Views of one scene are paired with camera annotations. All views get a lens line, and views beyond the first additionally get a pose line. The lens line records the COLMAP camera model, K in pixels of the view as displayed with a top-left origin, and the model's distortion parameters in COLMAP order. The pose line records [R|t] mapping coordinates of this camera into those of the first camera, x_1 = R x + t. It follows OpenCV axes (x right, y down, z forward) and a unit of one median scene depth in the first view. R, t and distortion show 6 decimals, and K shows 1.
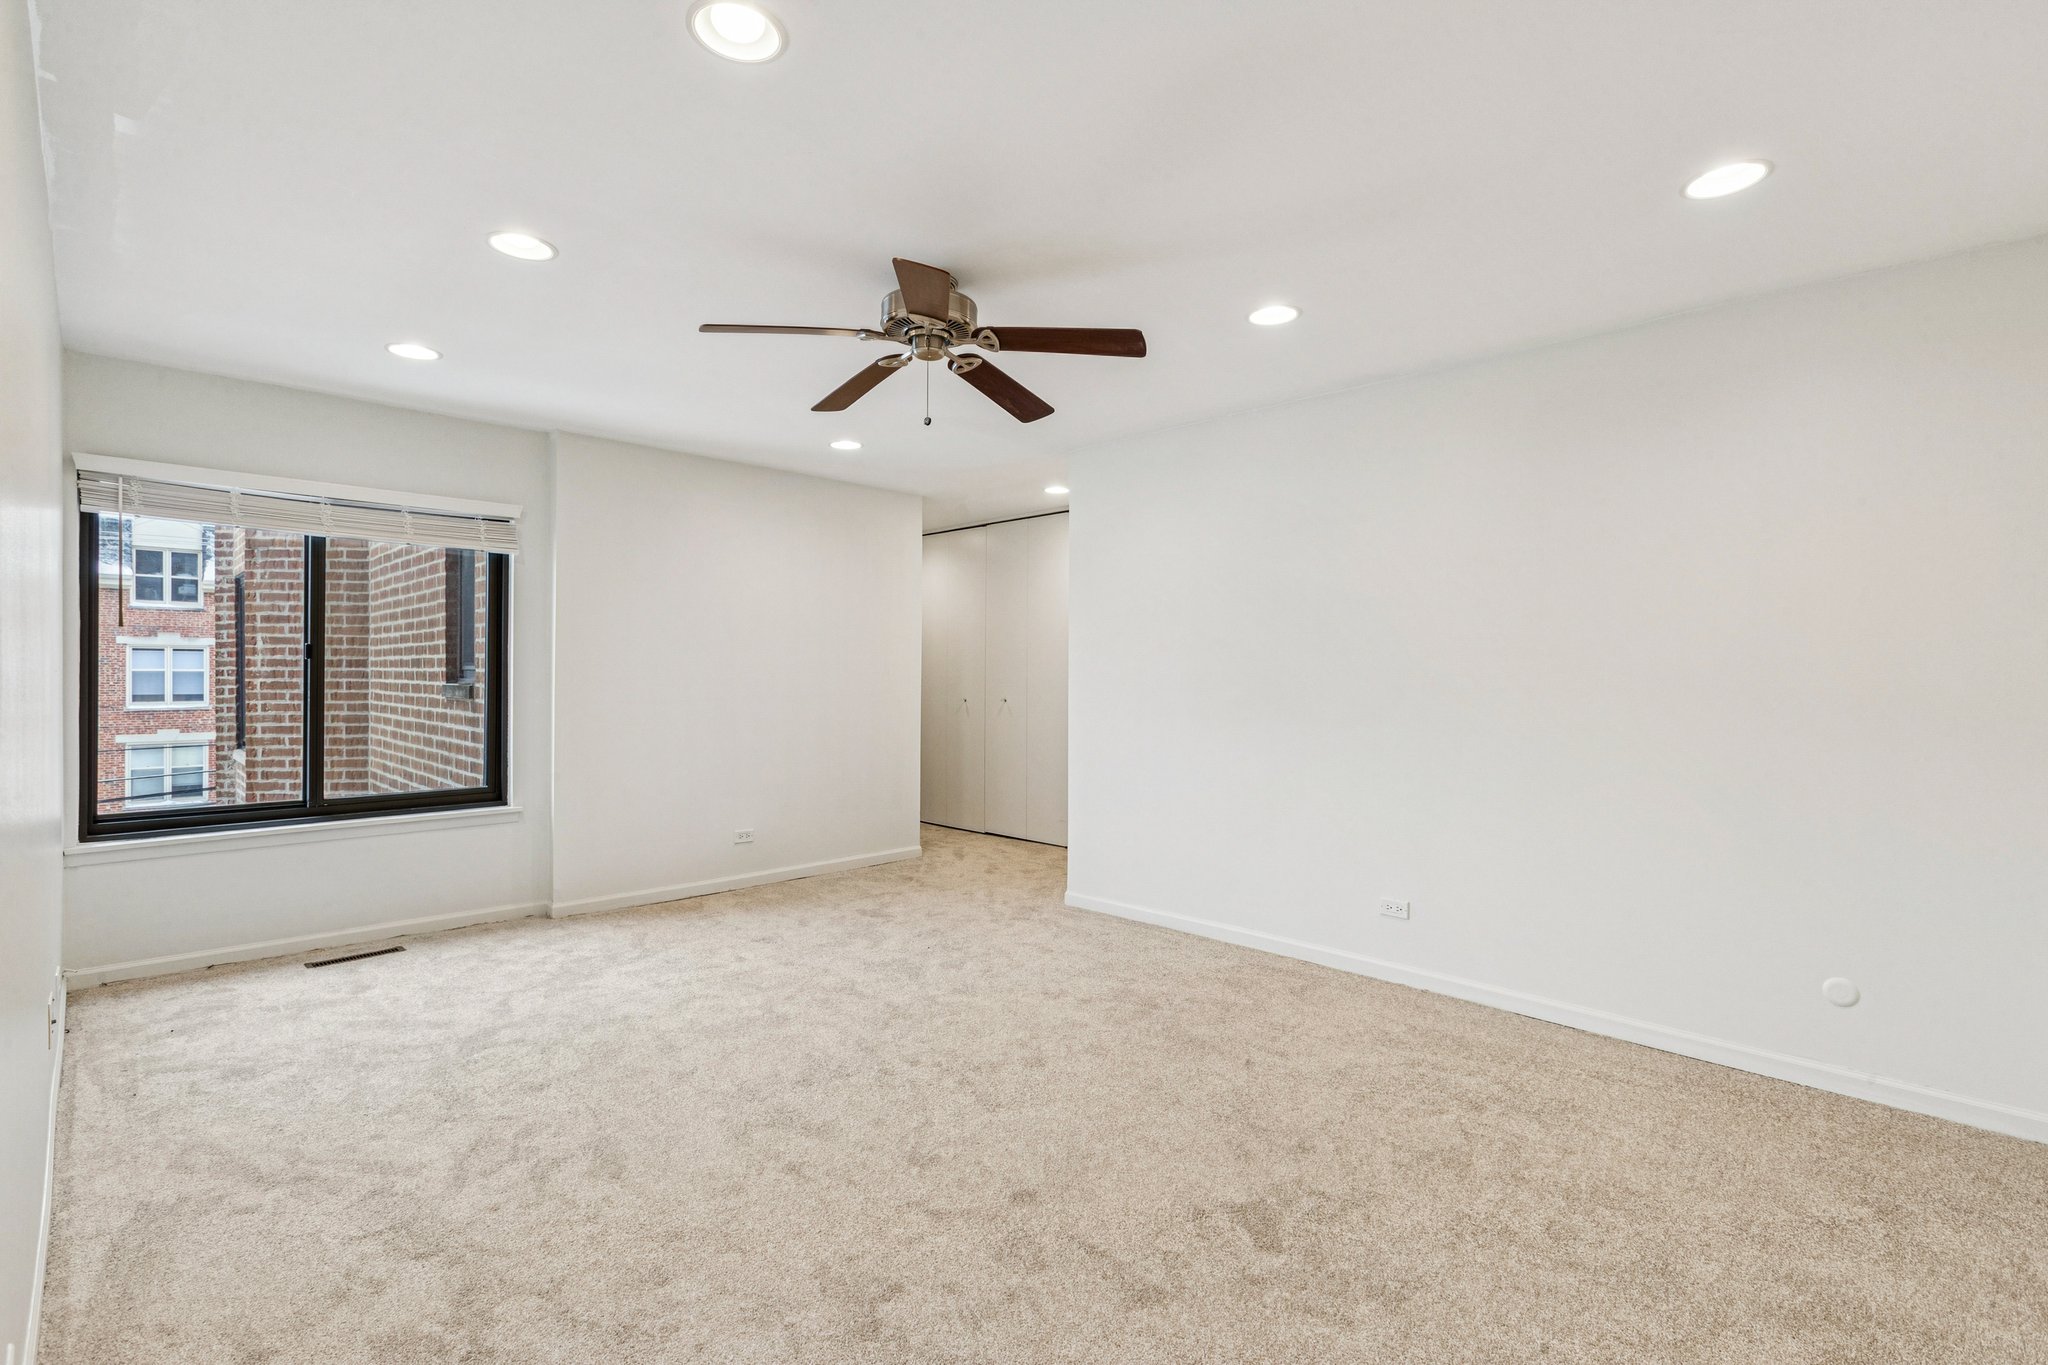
lens RADIAL K [[942.6, 0, 1027.2], [0, 942.6, 676.5], [0, 0, 1]] dist [0.004868, -0.000443]
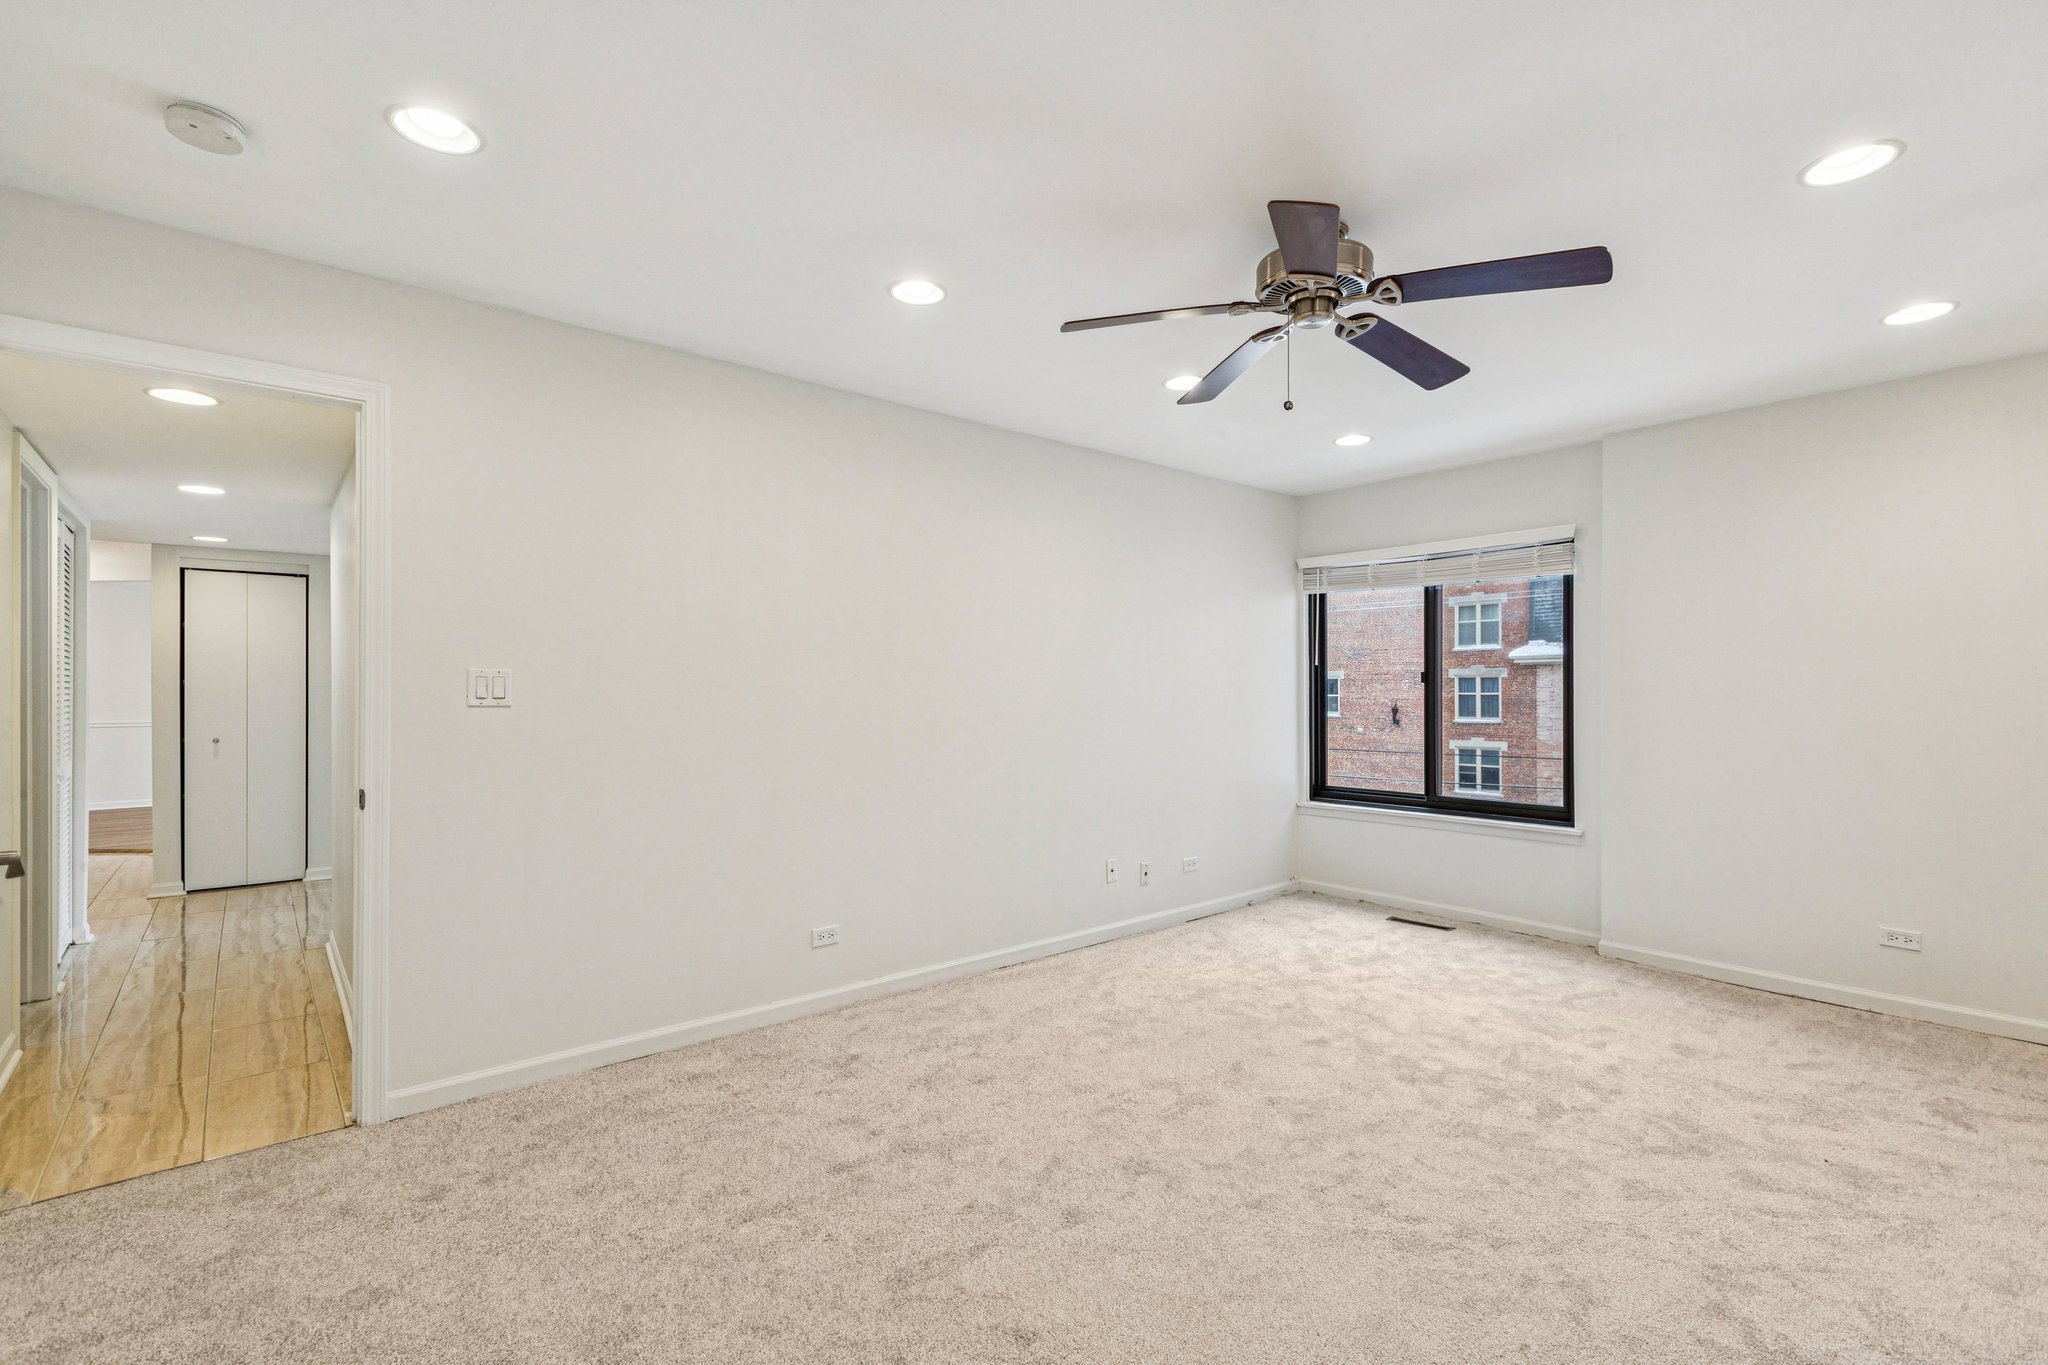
lens RADIAL K [[942.6, 0, 1022.1], [0, 942.6, 686.6], [0, 0, 1]] dist [0.004868, -0.000443]
pose [[-0.093477, -0.008308, -0.995587, 0.578061], [-0.003799, 0.999961, -0.007987, -0.001887], [0.995614, 0.003035, -0.093505, 0.602155]]
